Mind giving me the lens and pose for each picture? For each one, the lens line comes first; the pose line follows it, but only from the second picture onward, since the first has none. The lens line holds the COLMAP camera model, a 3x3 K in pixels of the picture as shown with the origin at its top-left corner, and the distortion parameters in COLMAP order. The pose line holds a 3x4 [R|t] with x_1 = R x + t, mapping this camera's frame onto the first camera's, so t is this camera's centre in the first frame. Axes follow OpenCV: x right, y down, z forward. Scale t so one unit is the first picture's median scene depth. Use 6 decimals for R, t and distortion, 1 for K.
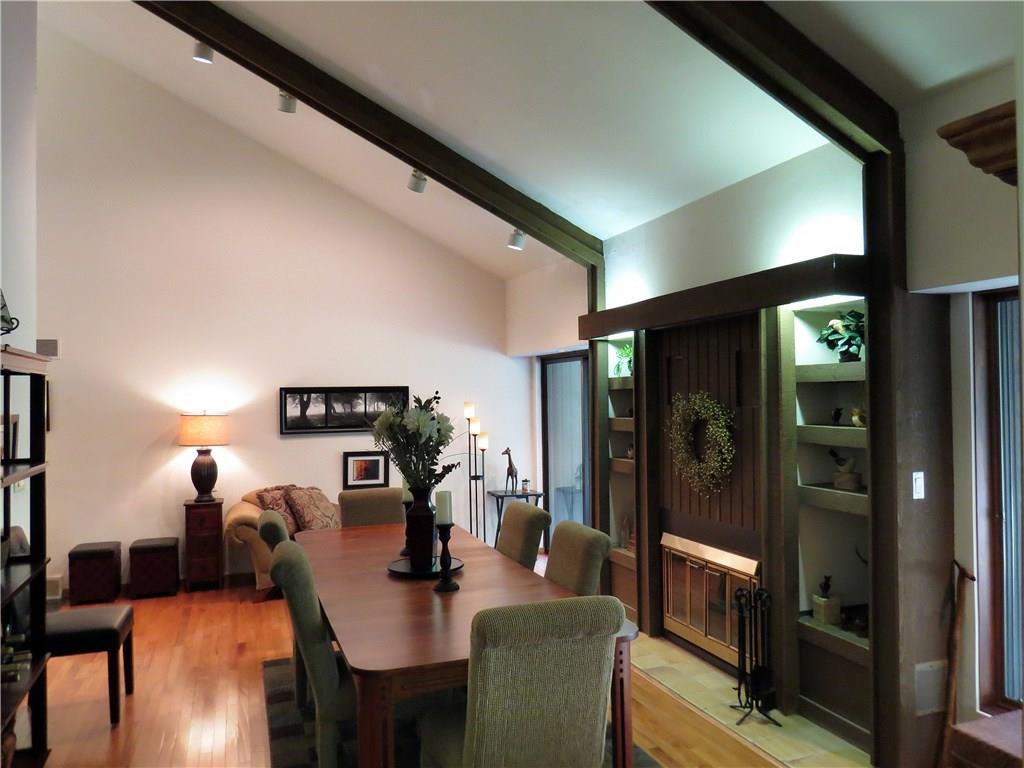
lens RADIAL K [[735.8, 0, 514.1], [0, 735.8, 380.5], [0, 0, 1]] dist [-0.022209, -0.001213]
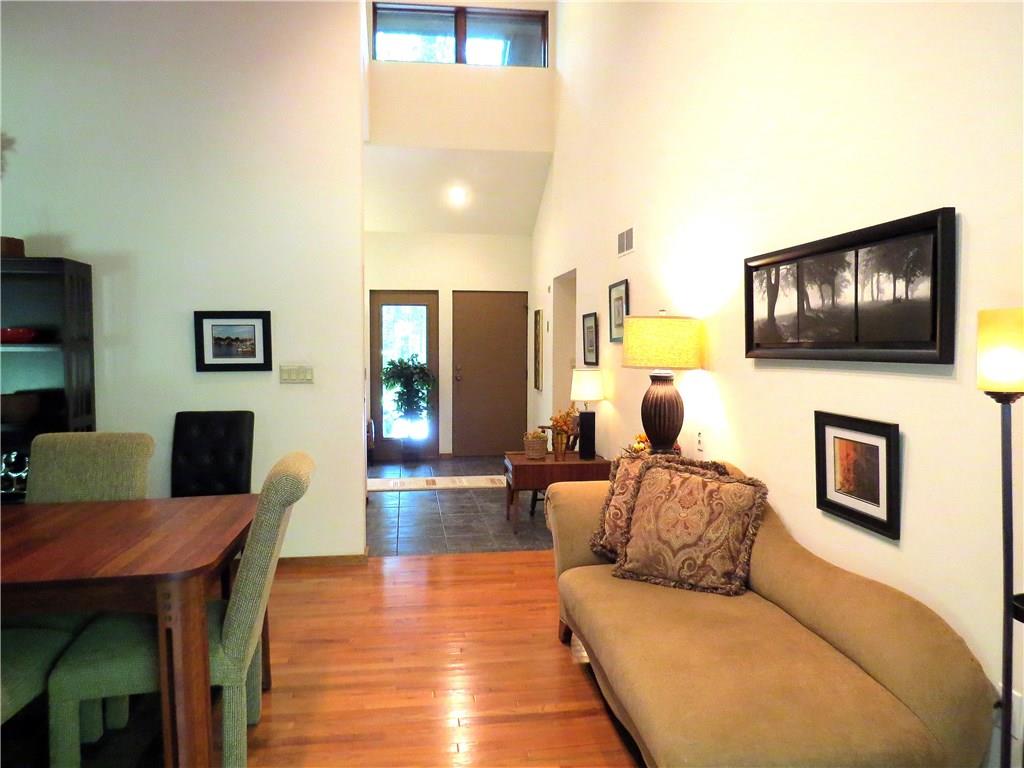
lens RADIAL K [[735.8, 0, 514.1], [0, 735.8, 380.5], [0, 0, 1]] dist [-0.022209, -0.001213]
pose [[-0.230369, 0.064829, -0.970942, 0.176088], [0.032194, 0.997740, 0.058980, 0.053609], [0.972571, -0.017672, -0.231935, 0.933468]]
